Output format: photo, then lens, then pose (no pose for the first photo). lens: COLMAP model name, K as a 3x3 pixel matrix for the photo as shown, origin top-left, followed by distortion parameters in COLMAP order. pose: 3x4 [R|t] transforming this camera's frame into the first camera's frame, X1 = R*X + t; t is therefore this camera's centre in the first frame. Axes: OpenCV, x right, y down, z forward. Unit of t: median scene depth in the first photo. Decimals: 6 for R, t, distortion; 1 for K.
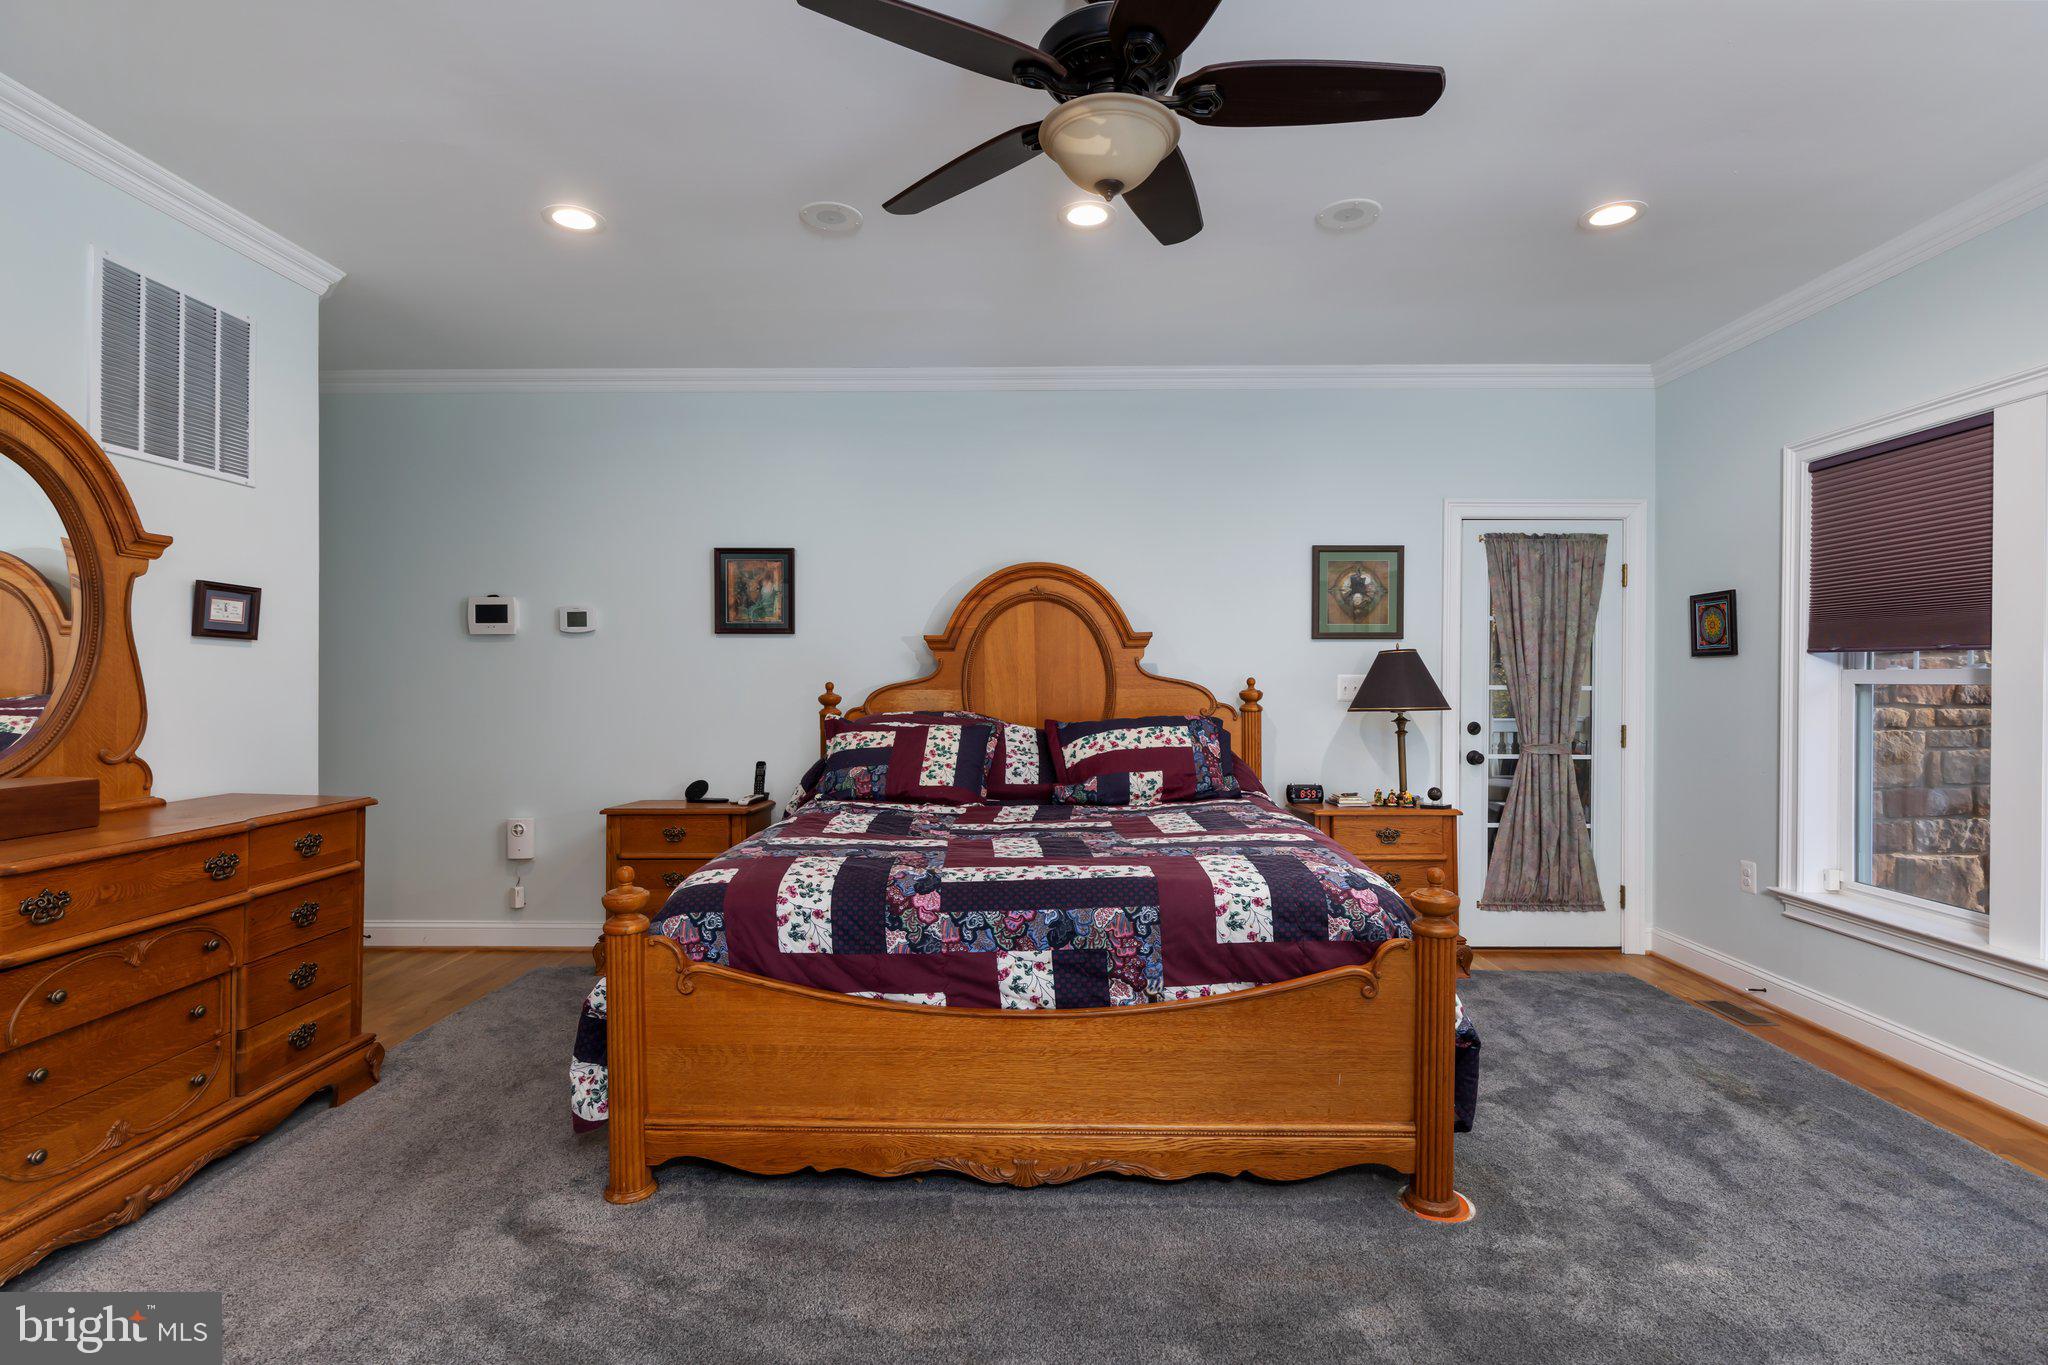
lens RADIAL K [[973.0, 0, 1020.5], [0, 973.0, 677.5], [0, 0, 1]] dist [0.001258, -0.000102]
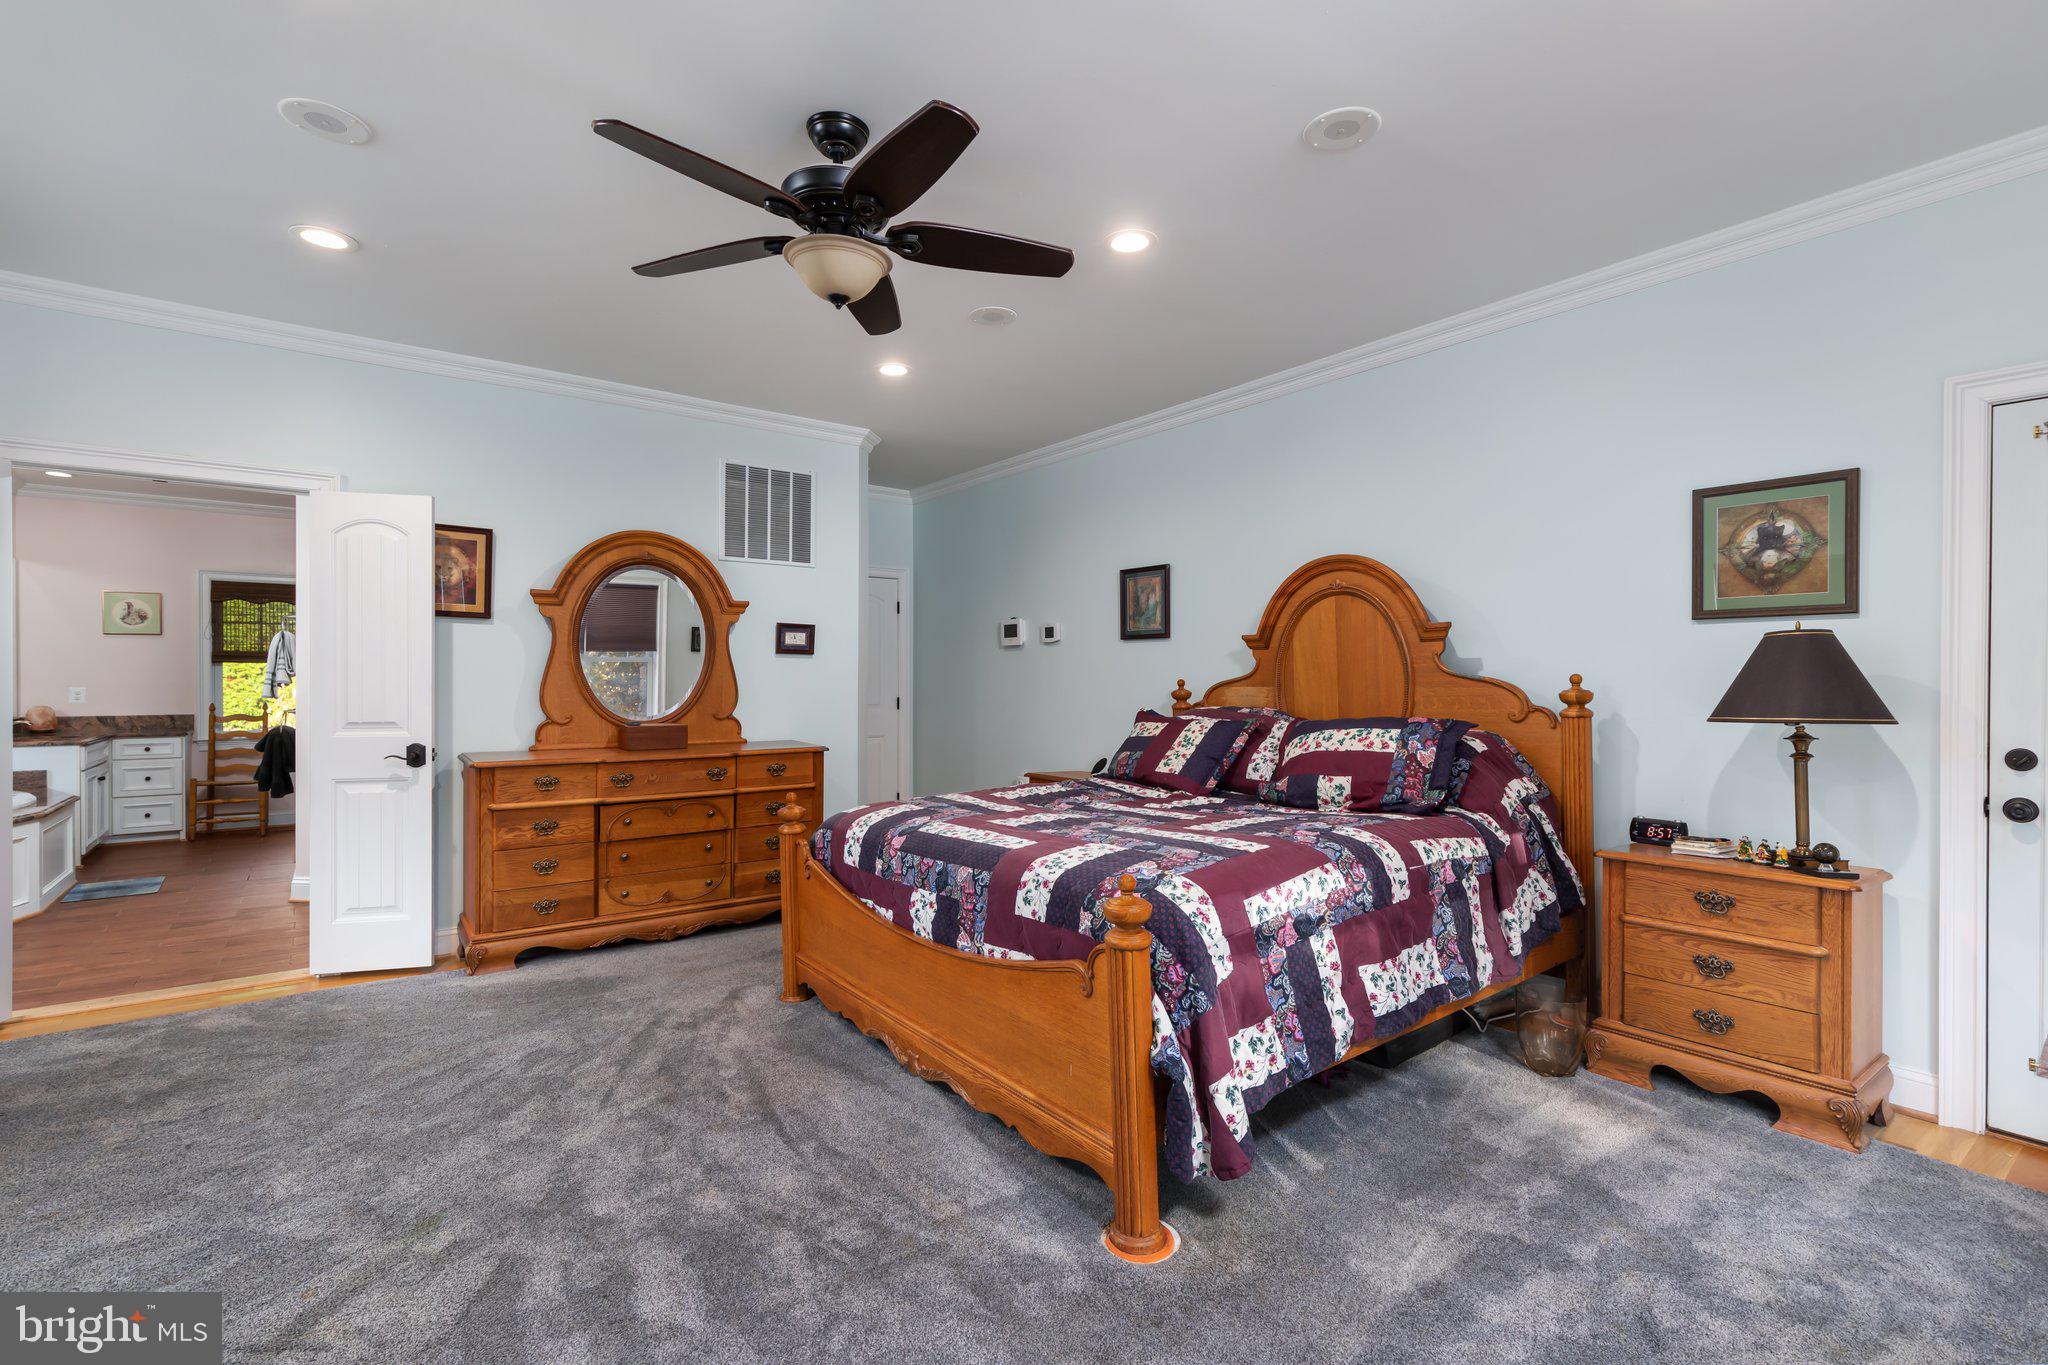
lens RADIAL K [[930.5, 0, 1028.3], [0, 930.5, 676.8], [0, 0, 1]] dist [0.010035, -0.001256]
pose [[0.619828, -0.001585, -0.784736, 0.644043], [0.000924, 0.999999, -0.001289, 0.003452], [0.784737, 0.000074, 0.619828, 0.221104]]
